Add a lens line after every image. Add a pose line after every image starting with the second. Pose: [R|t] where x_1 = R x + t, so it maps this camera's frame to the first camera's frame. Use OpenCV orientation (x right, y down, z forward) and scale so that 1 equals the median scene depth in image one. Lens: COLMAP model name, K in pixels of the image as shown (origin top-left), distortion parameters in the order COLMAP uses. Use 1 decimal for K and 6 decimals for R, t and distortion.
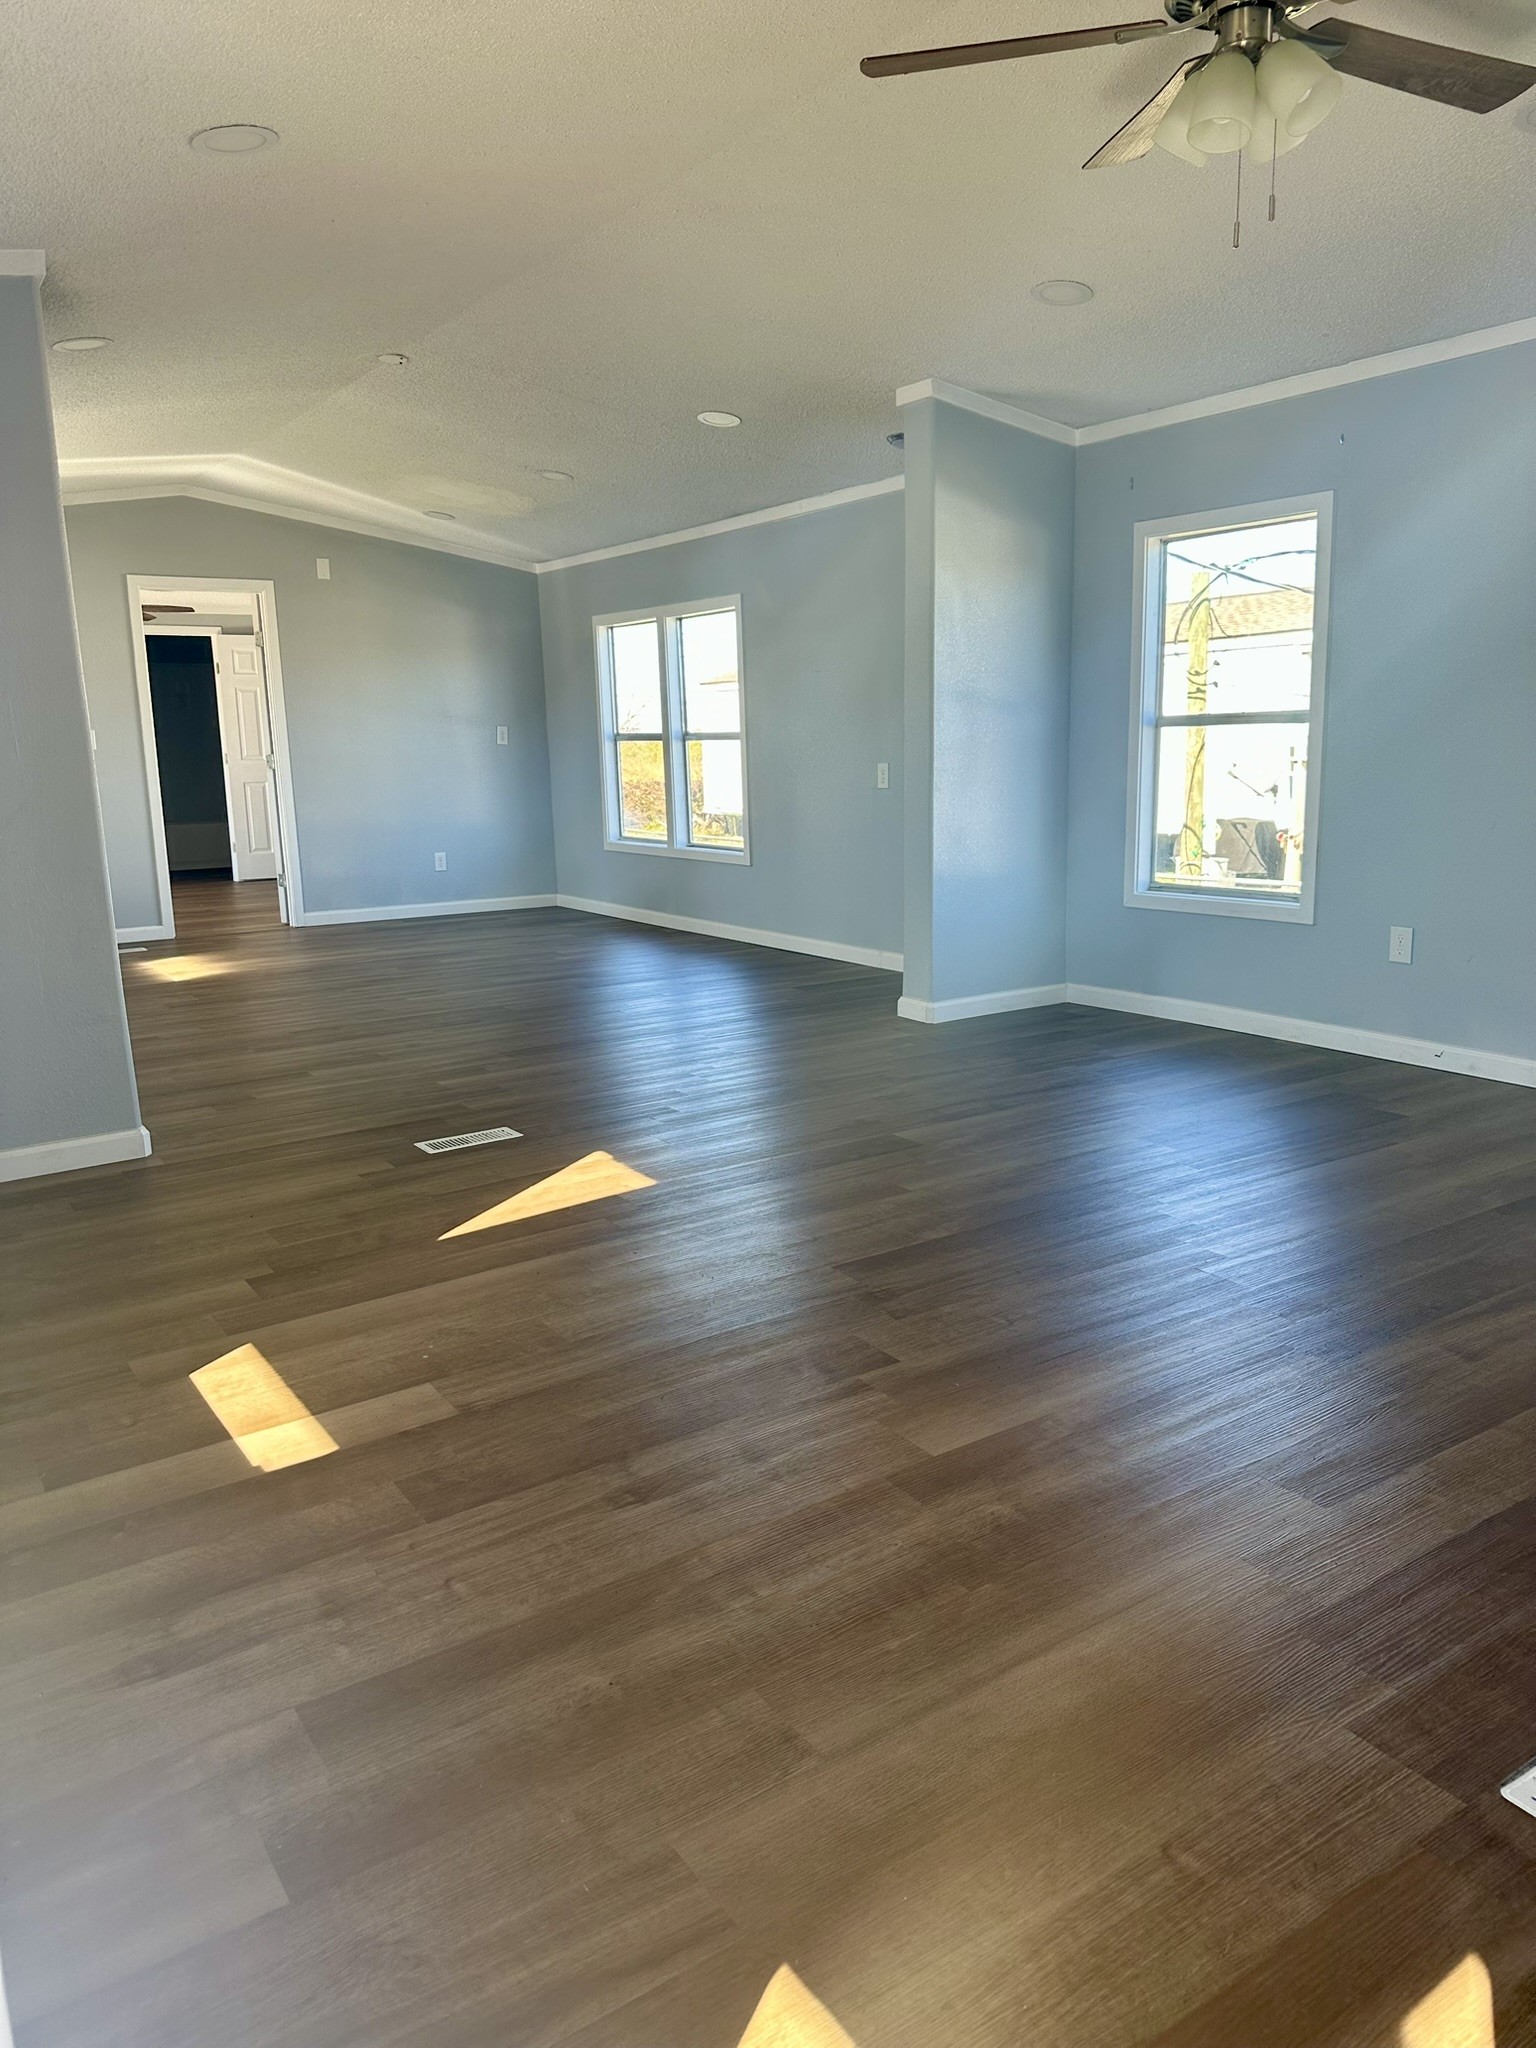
lens RADIAL K [[1449.2, 0, 756.9], [0, 1449.2, 1023.7], [0, 0, 1]] dist [0.042280, -0.050142]
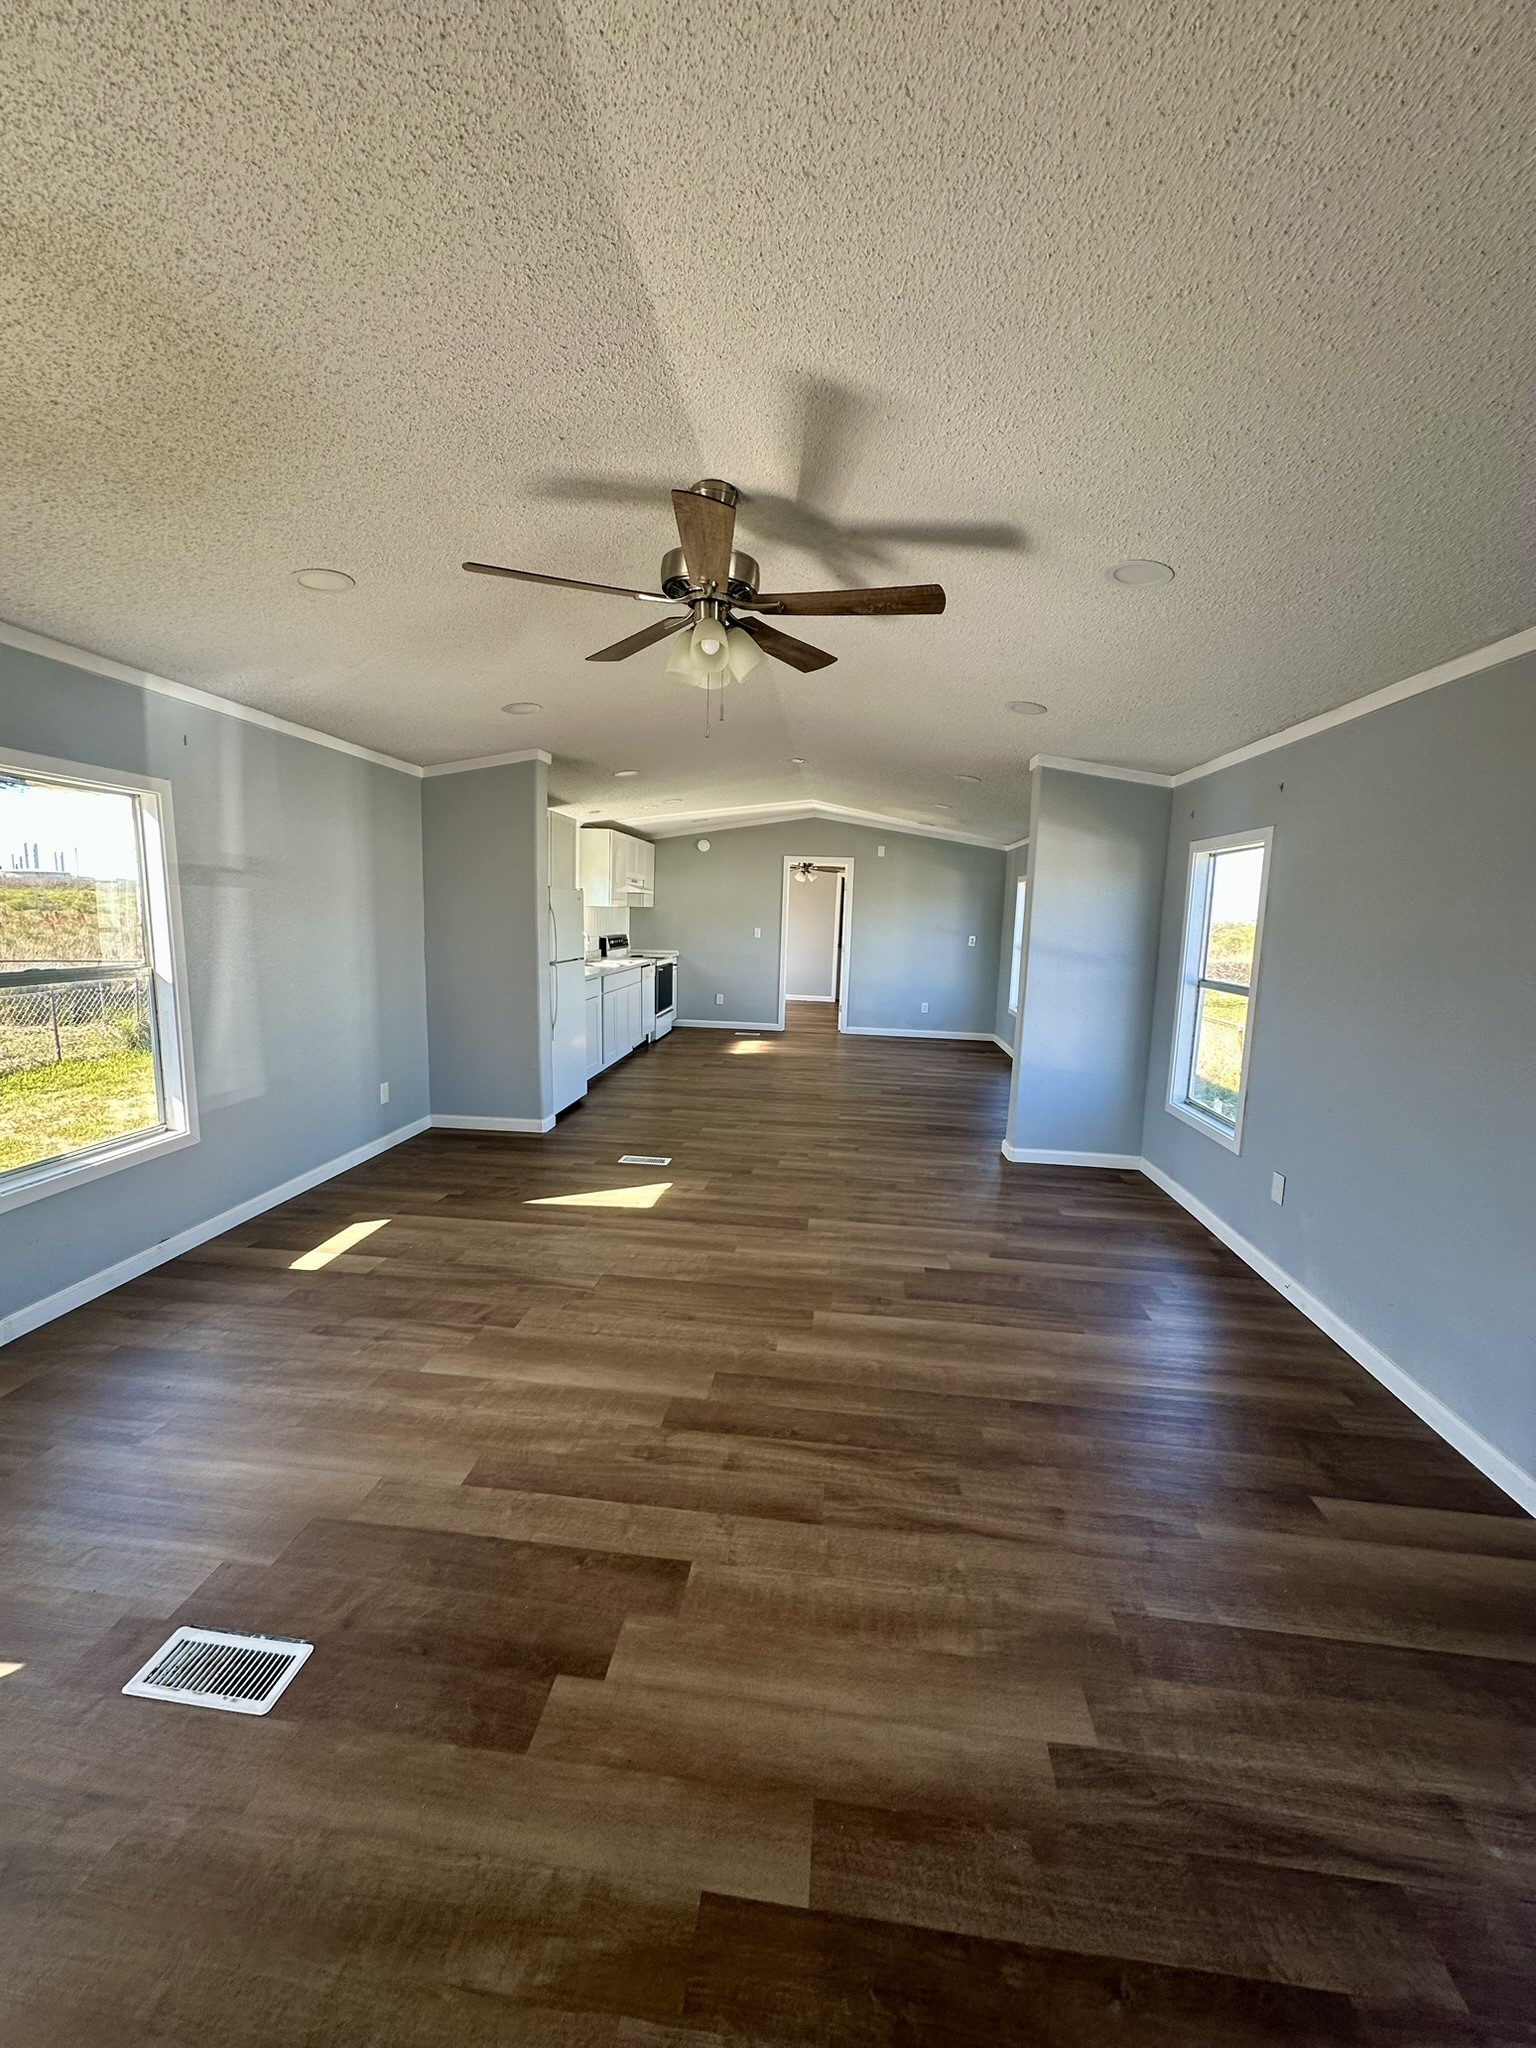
lens RADIAL K [[815.3, 0, 768.6], [0, 815.3, 1027.9], [0, 0, 1]] dist [-0.005772, 0.002351]
pose [[0.765696, 0.140398, -0.627693, 0.852368], [-0.175416, 0.984475, 0.006218, -0.189850], [0.618821, 0.105346, 0.778436, 0.303854]]
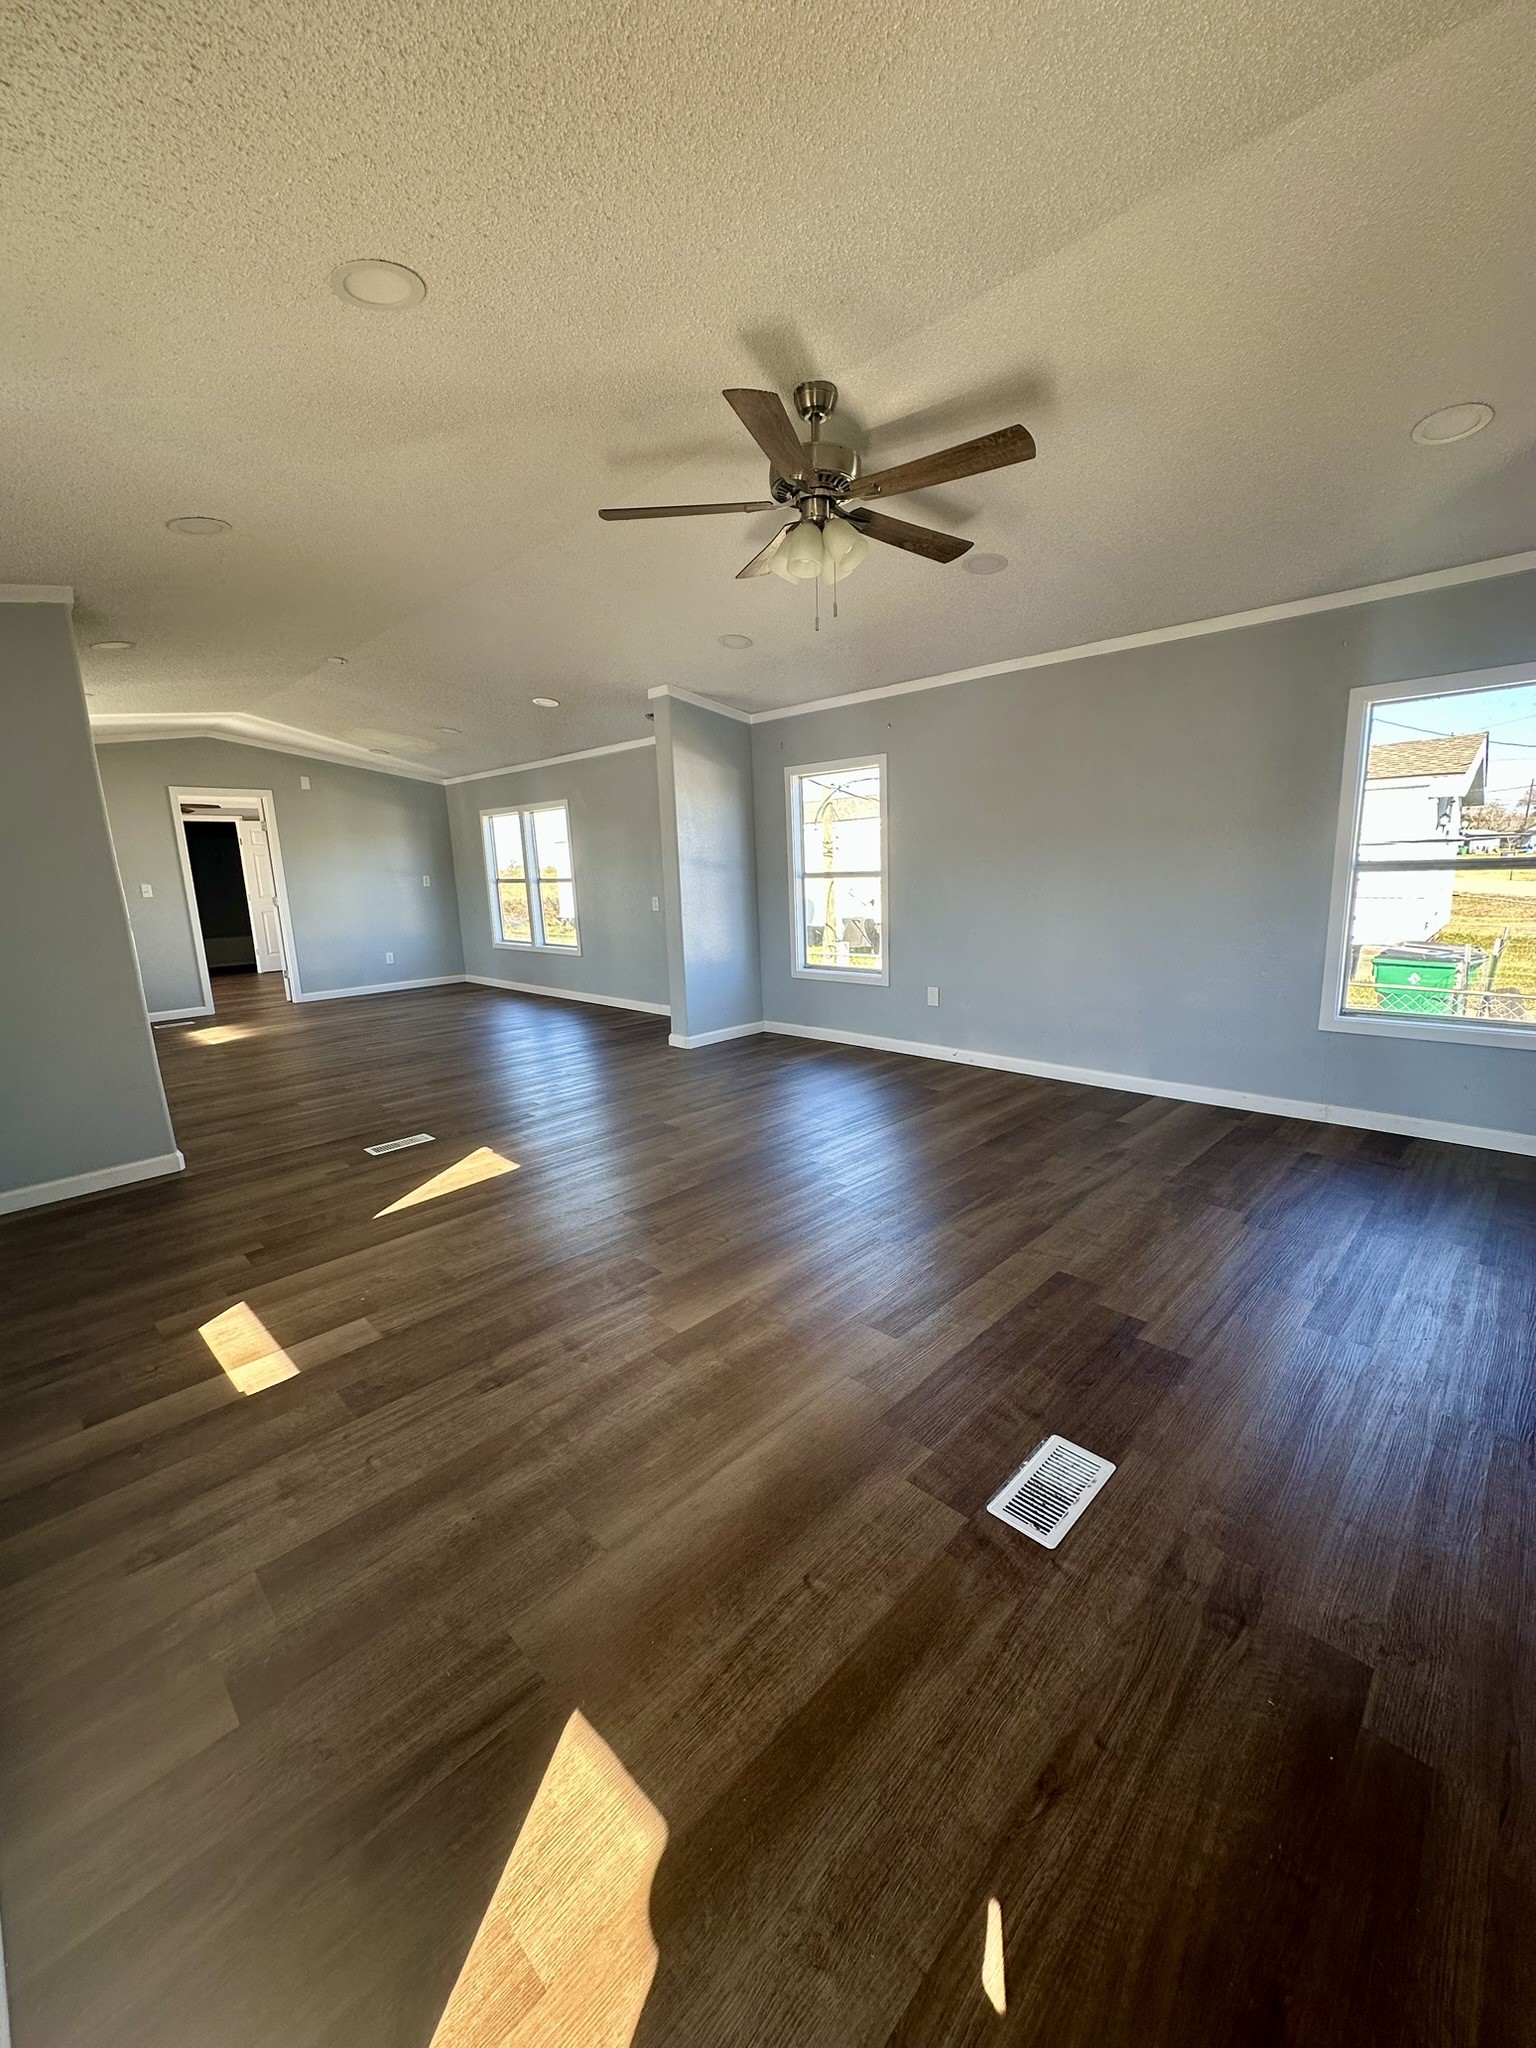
lens RADIAL K [[815.3, 0, 767.9], [0, 815.3, 1026.3], [0, 0, 1]] dist [-0.005772, 0.002351]
pose [[0.978527, -0.048668, 0.200292, 0.038499], [0.049792, 0.998759, -0.000577, -0.042352], [-0.200015, 0.010538, 0.979736, 0.034333]]
